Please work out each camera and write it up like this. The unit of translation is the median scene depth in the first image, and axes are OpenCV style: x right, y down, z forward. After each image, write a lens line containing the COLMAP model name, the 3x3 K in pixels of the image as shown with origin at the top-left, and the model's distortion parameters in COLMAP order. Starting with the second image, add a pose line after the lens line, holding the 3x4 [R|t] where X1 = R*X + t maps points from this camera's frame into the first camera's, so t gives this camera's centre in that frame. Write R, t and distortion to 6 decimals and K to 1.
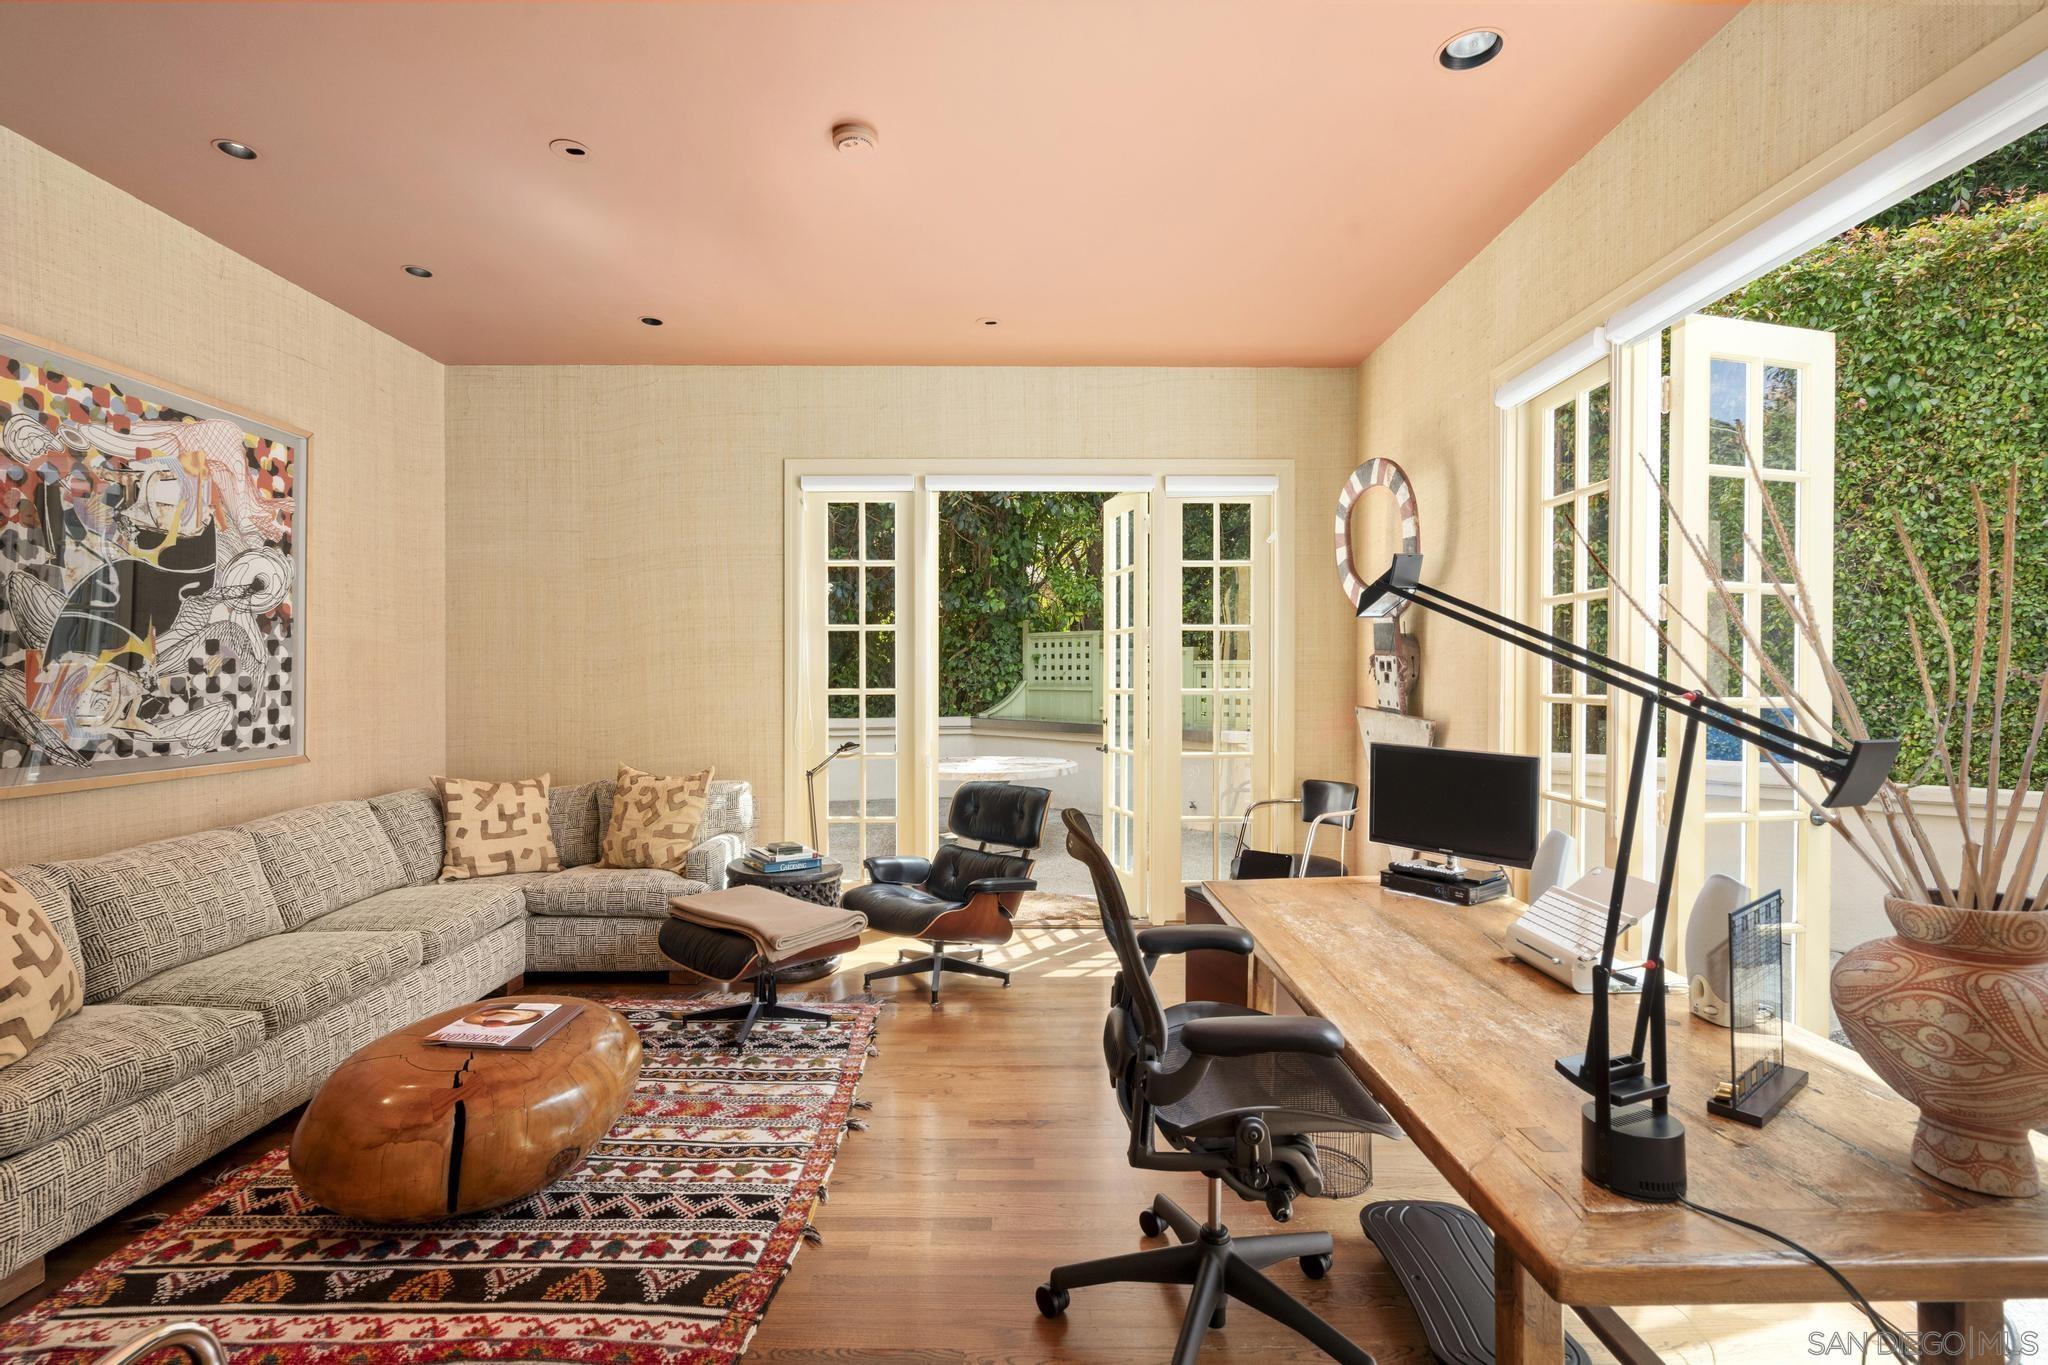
lens RADIAL K [[925.0, 0, 1025.2], [0, 925.0, 679.0], [0, 0, 1]] dist [-0.002659, 0.000100]
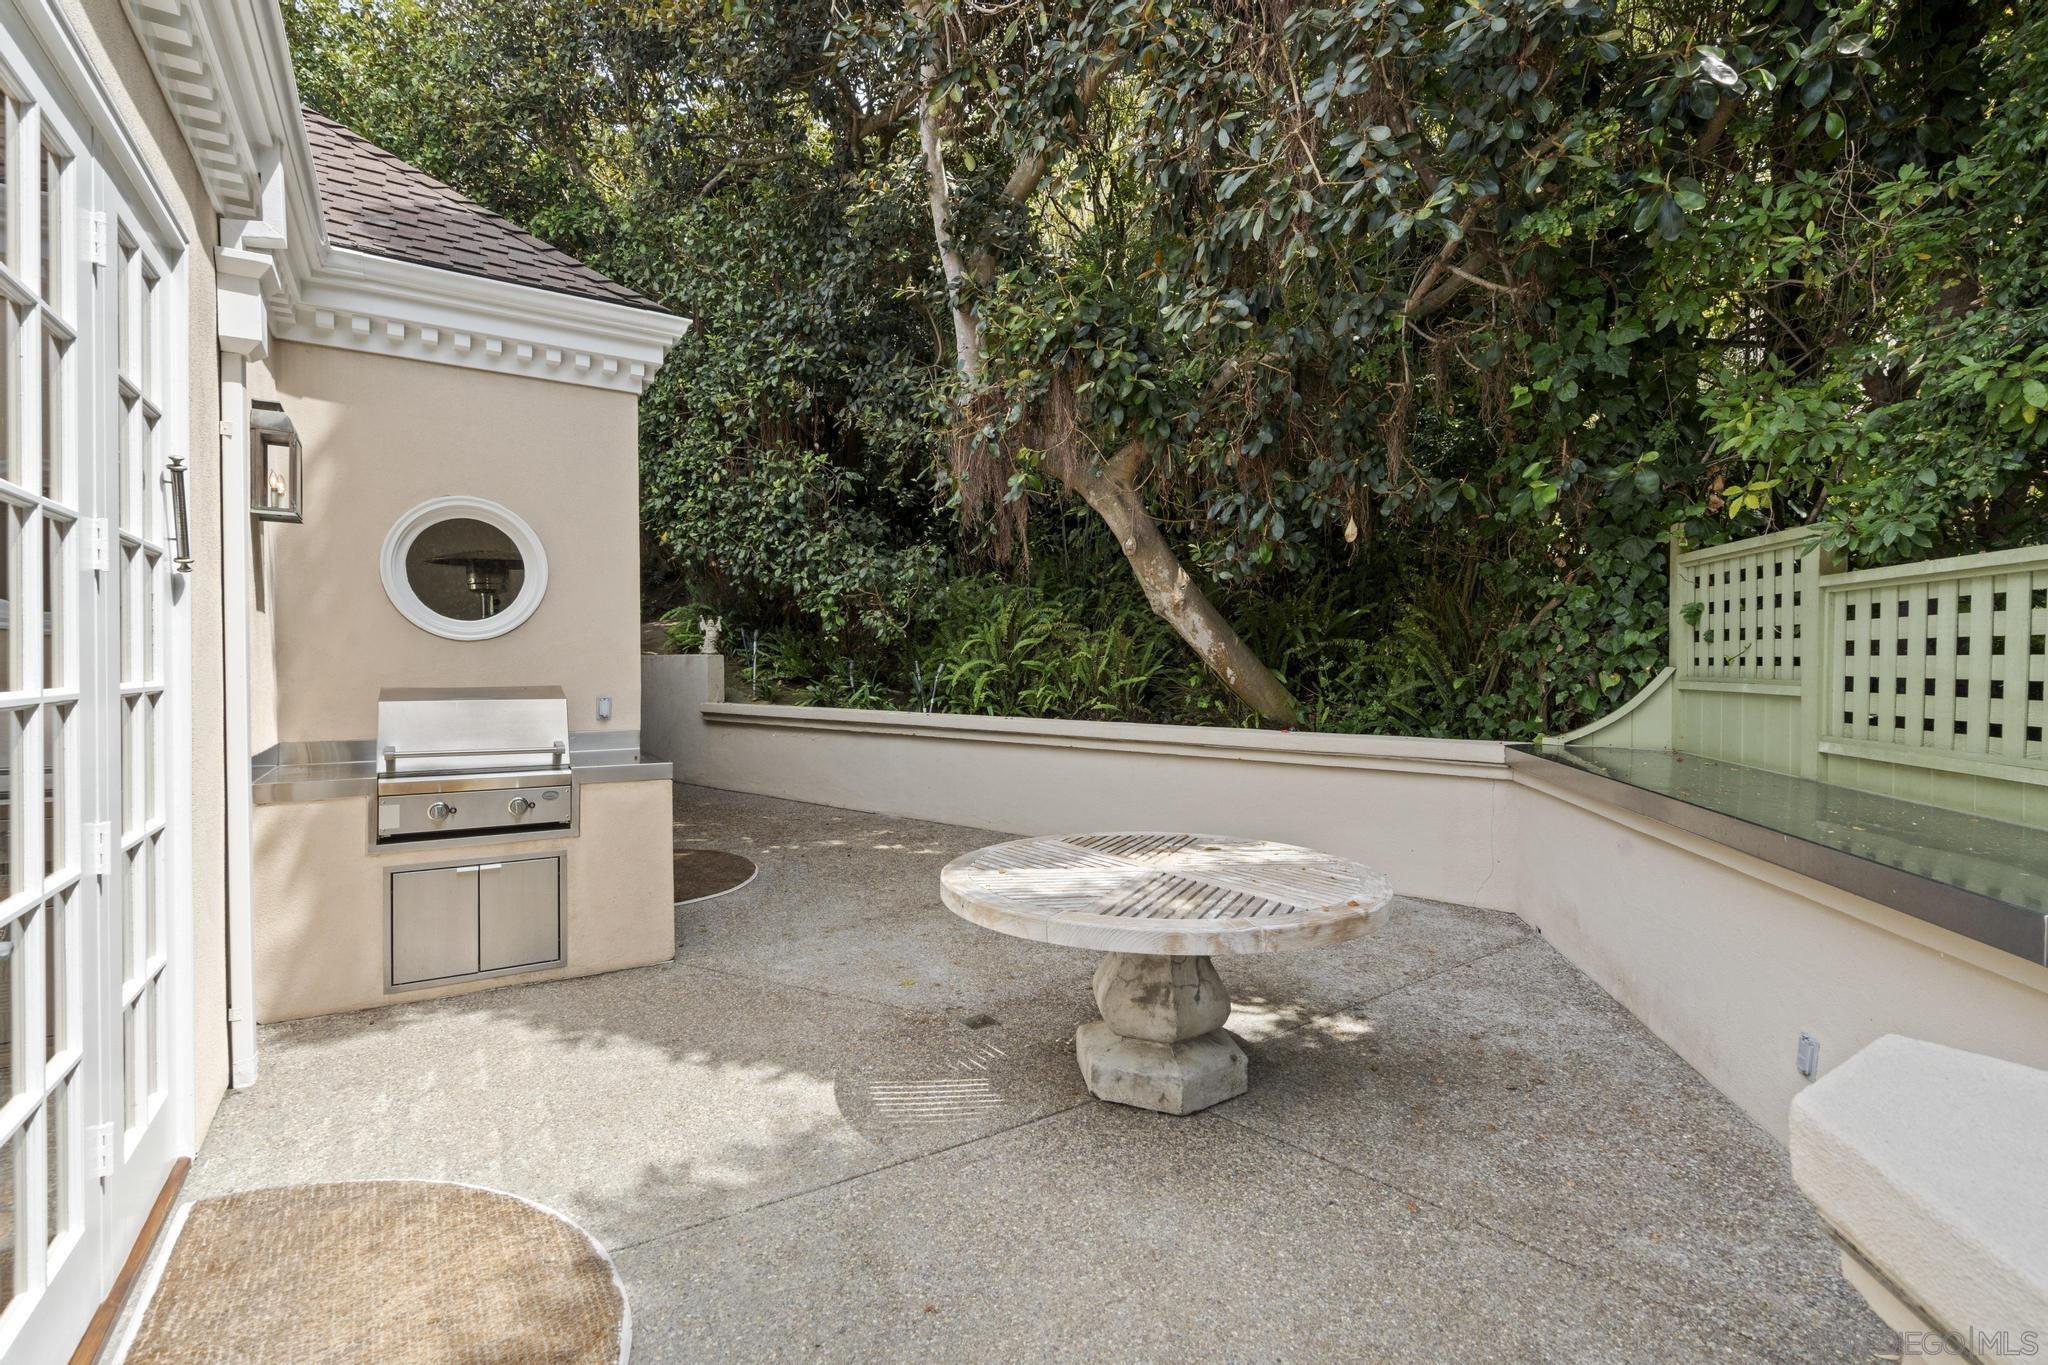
lens RADIAL K [[925.0, 0, 1024.7], [0, 925.0, 681.0], [0, 0, 1]] dist [-0.002659, 0.000100]
pose [[0.541811, 0.013853, -0.840386, 0.212934], [-0.001148, 0.999875, 0.015742, 0.001770], [0.840499, -0.007565, 0.541760, 0.565094]]
